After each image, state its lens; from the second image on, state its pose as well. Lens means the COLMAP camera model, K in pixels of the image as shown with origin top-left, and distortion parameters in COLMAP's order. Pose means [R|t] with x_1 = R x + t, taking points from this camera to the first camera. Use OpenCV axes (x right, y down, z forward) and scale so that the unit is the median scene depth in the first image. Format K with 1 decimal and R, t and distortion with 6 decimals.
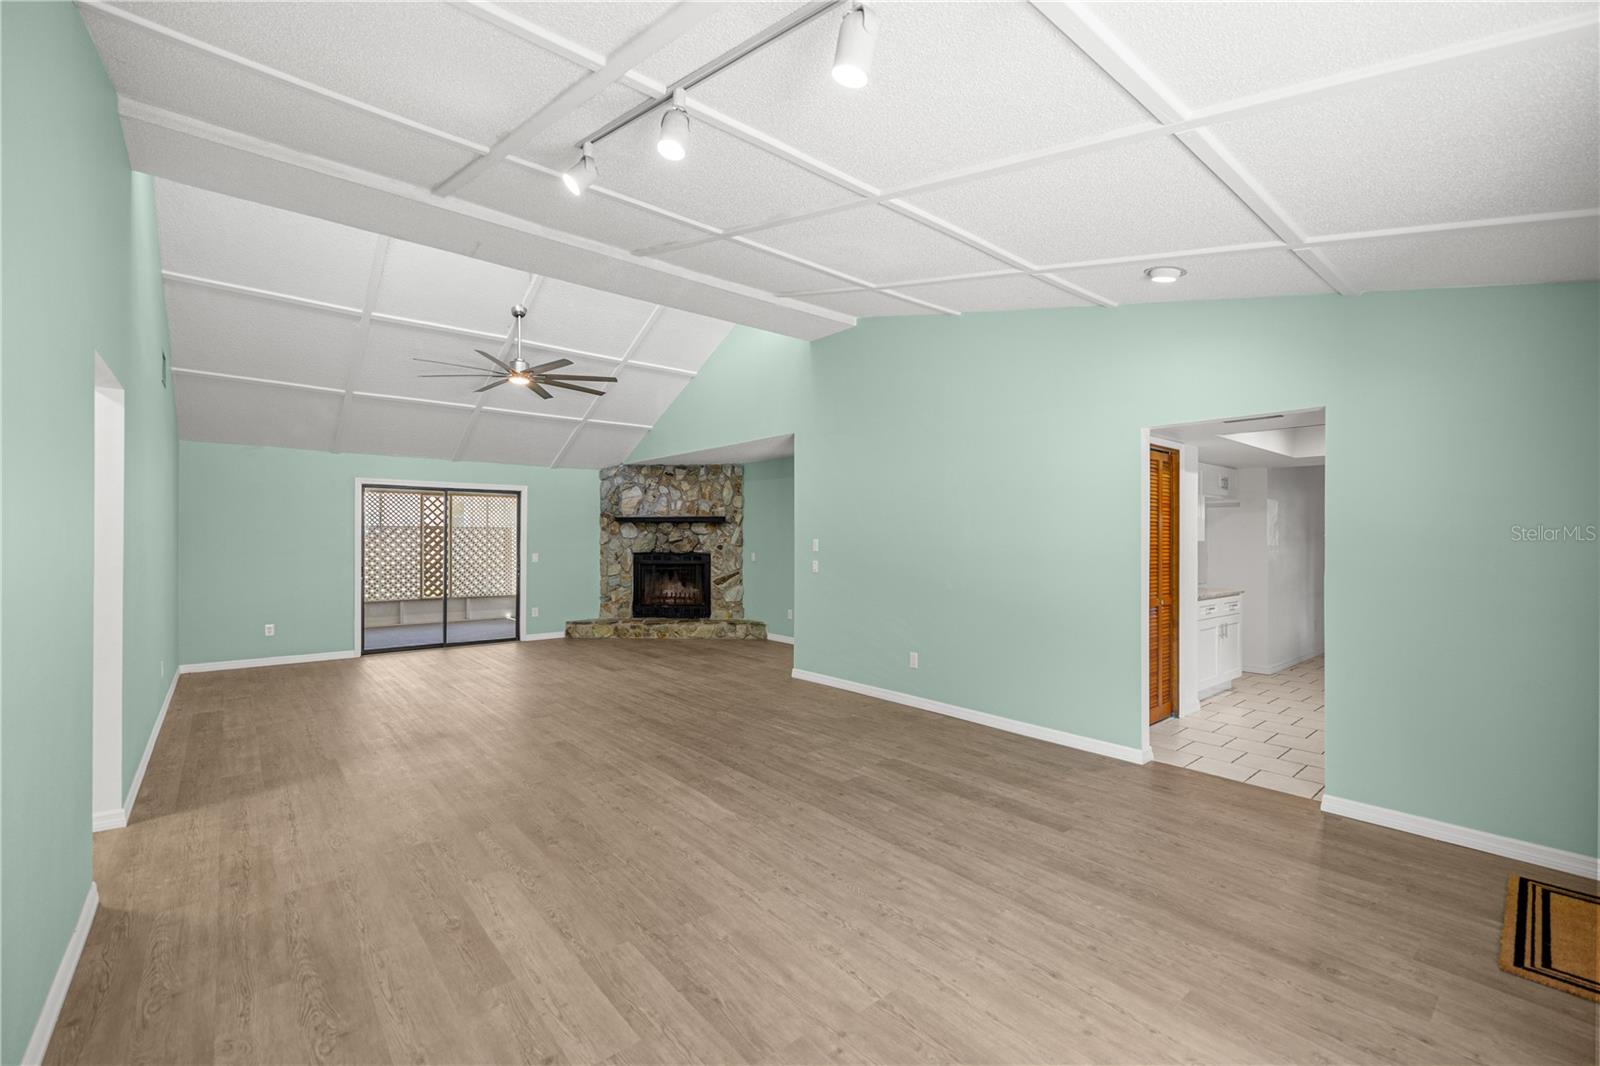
lens RADIAL K [[682.2, 0, 796.8], [0, 682.2, 545.6], [0, 0, 1]] dist [-0.000944, 0.000026]
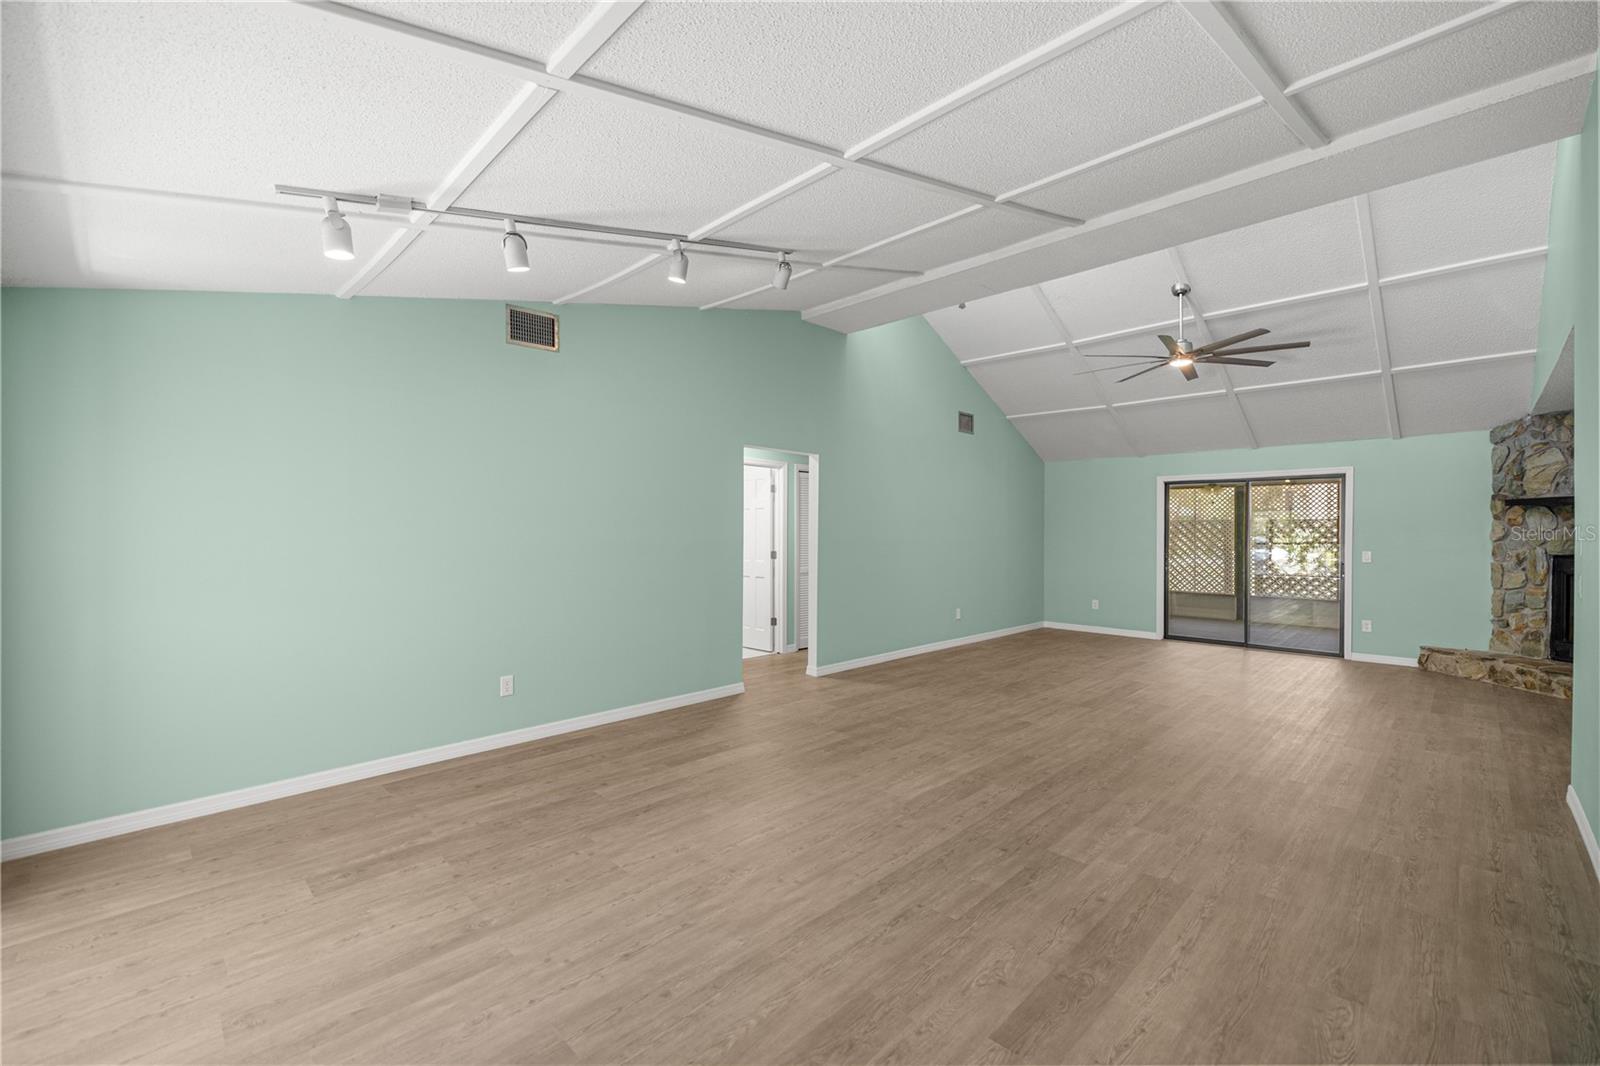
lens RADIAL K [[682.2, 0, 798.0], [0, 682.2, 532.1], [0, 0, 1]] dist [-0.000944, 0.000026]
pose [[0.068315, -0.001573, -0.997663, 0.501033], [-0.013523, 0.999905, -0.002502, 0.000932], [0.997572, 0.013662, 0.068288, 0.420209]]
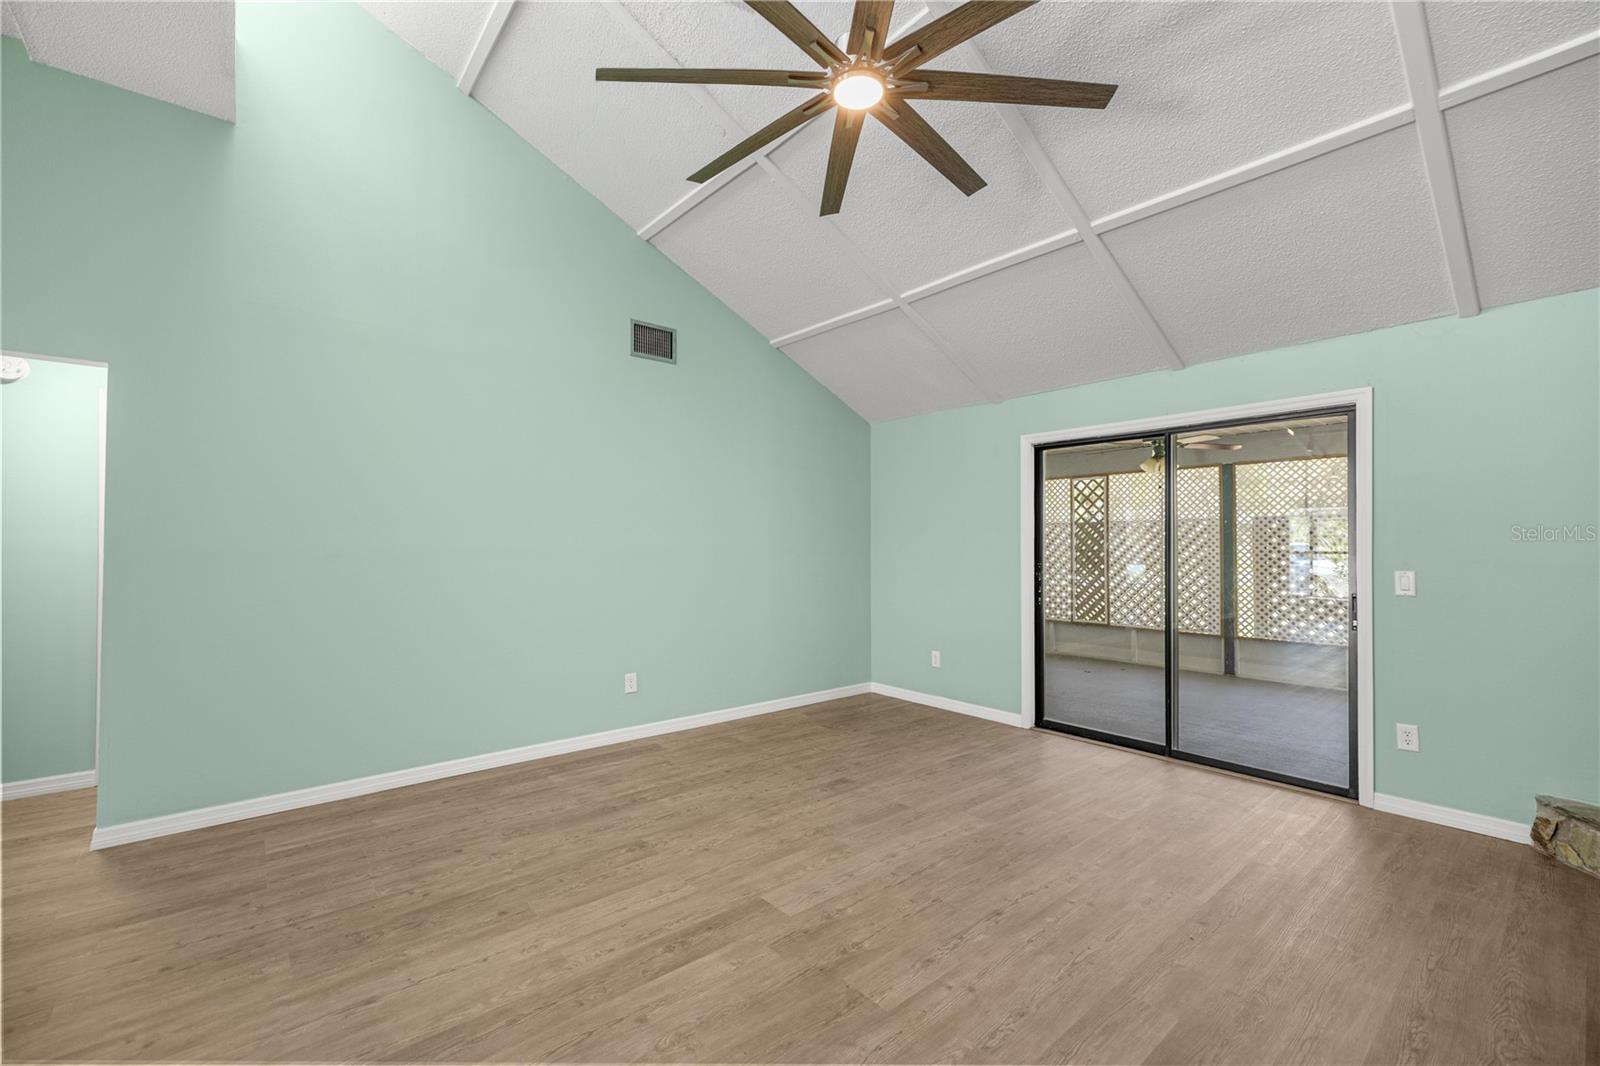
lens RADIAL K [[682.2, 0, 795.8], [0, 682.2, 532.5], [0, 0, 1]] dist [-0.000944, 0.000026]
pose [[0.000929, -0.017987, -0.999838, -0.041993], [-0.008495, 0.999802, -0.017995, 0.001302], [0.999963, 0.008510, 0.000776, 0.973081]]
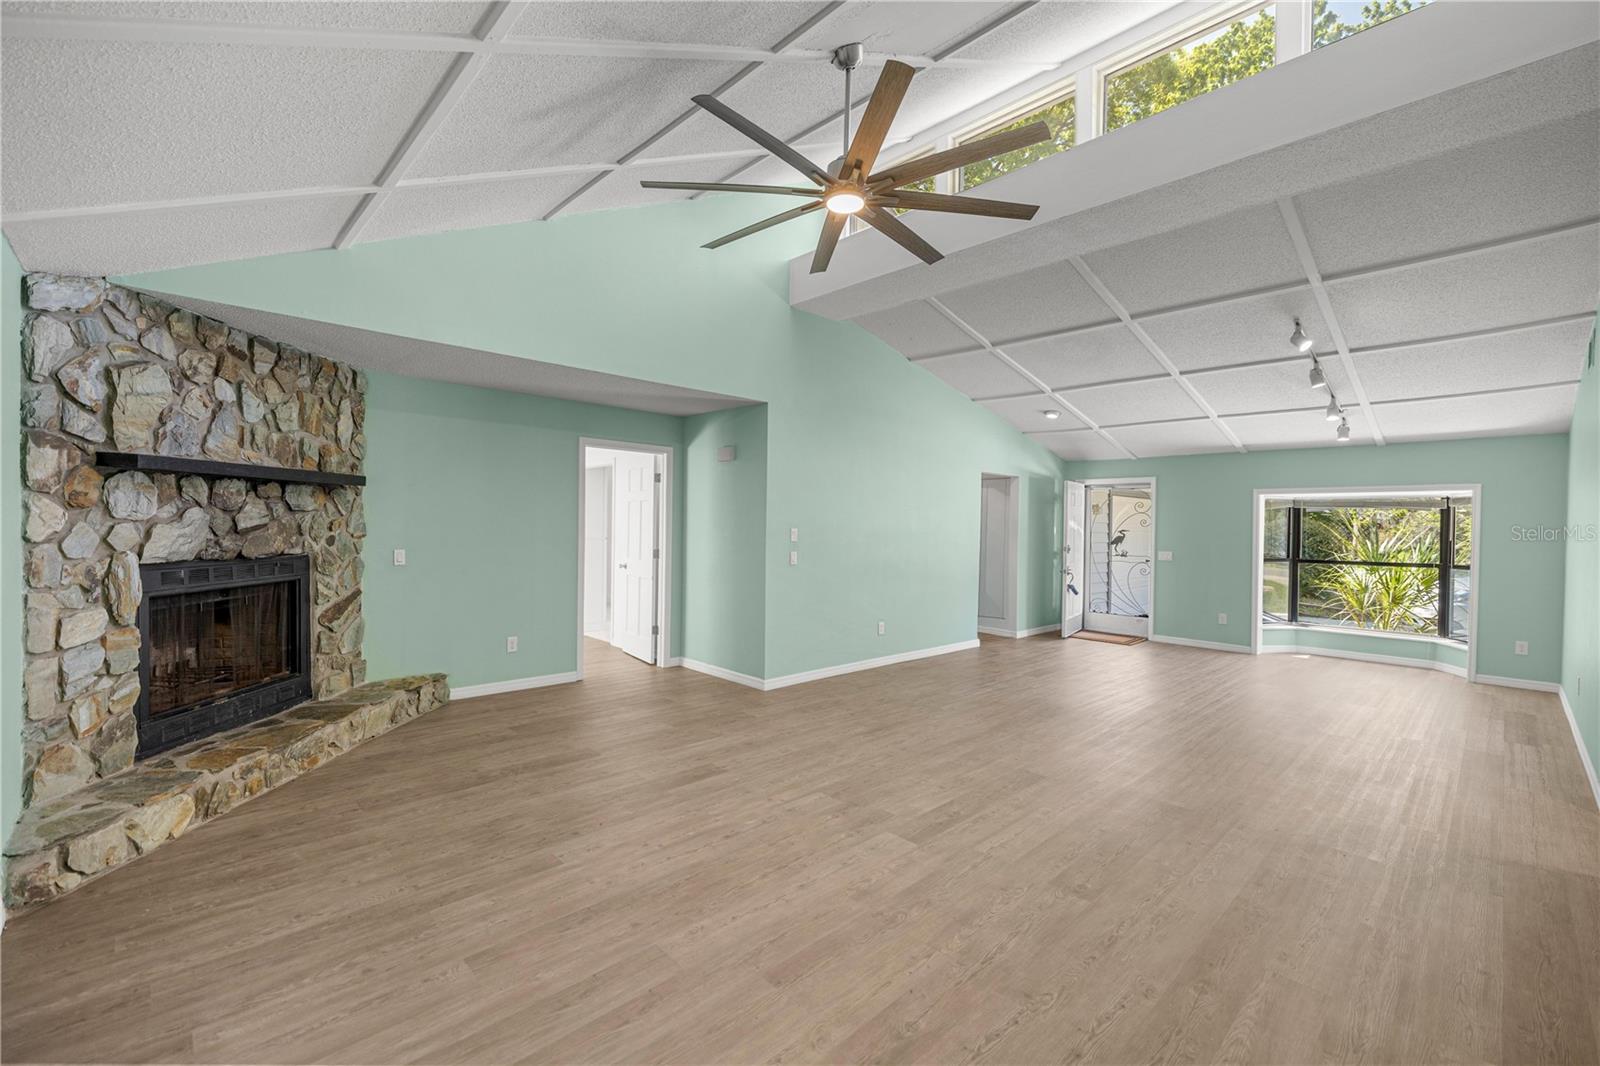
lens RADIAL K [[682.2, 0, 810.0], [0, 682.2, 526.3], [0, 0, 1]] dist [-0.000944, 0.000026]
pose [[-0.080776, -0.008800, 0.996693, -0.896375], [-0.007673, 0.999937, 0.008206, -0.019850], [-0.996703, -0.006984, -0.080838, 1.068251]]
